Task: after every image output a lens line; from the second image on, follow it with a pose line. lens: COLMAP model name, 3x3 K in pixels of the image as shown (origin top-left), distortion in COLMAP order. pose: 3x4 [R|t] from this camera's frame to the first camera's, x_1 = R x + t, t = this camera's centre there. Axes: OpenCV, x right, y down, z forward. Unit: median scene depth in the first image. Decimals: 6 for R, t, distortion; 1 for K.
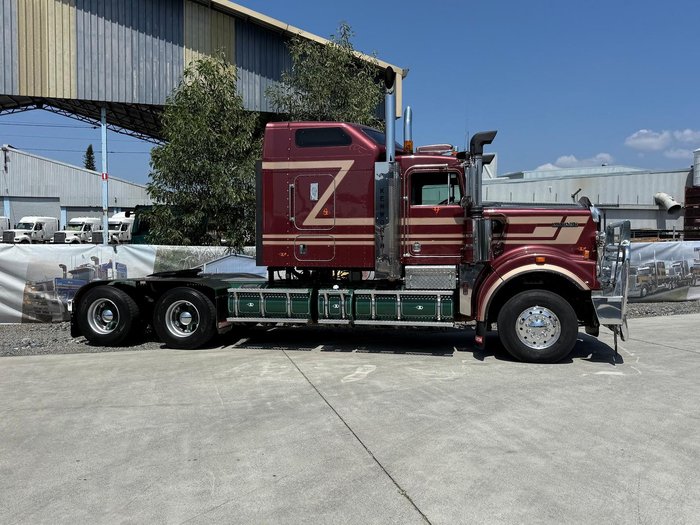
lens RADIAL K [[579.2, 0, 354.5], [0, 579.2, 257.5], [0, 0, 1]] dist [0.053937, -0.085189]
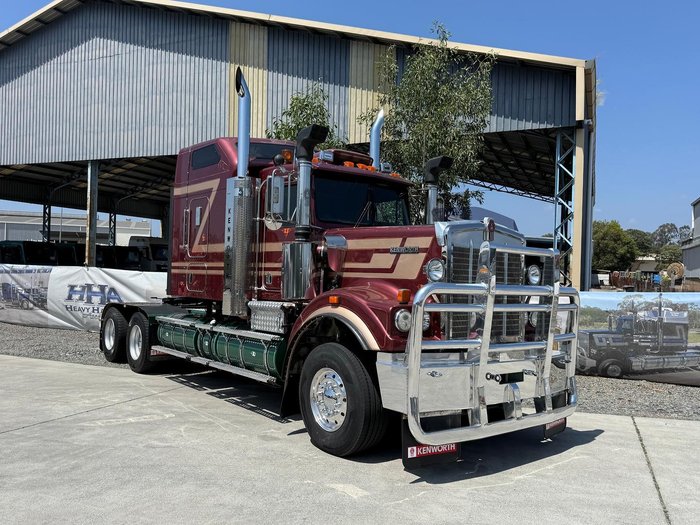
lens RADIAL K [[579.2, 0, 350.2], [0, 579.2, 262.0], [0, 0, 1]] dist [0.053937, -0.085189]
pose [[0.781466, 0.007336, -0.623904, 0.697762], [-0.045992, 0.997888, -0.045873, -0.009446], [0.622250, 0.064543, 0.780153, 0.432360]]
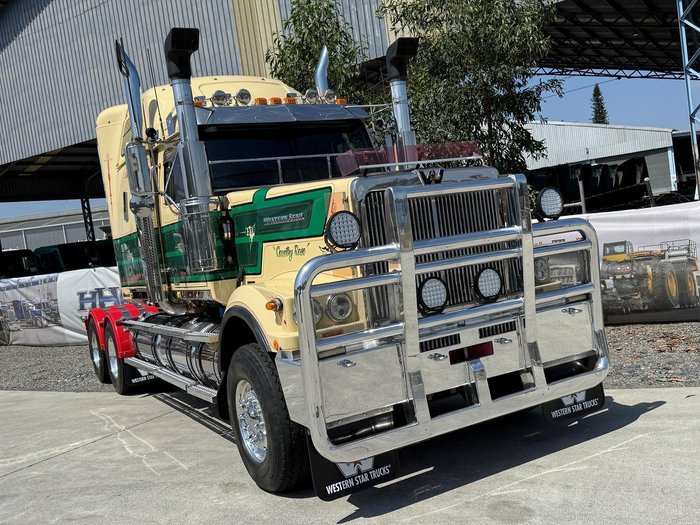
lens RADIAL K [[700.4, 0, 348.0], [0, 700.4, 264.0], [0, 0, 1]] dist [0.018270, 0.000000]
pose [[0.659540, -0.058140, -0.749418, 0.706862], [0.111618, 0.993526, 0.021154, -0.015007], [0.743336, -0.097600, 0.661759, 0.623260]]
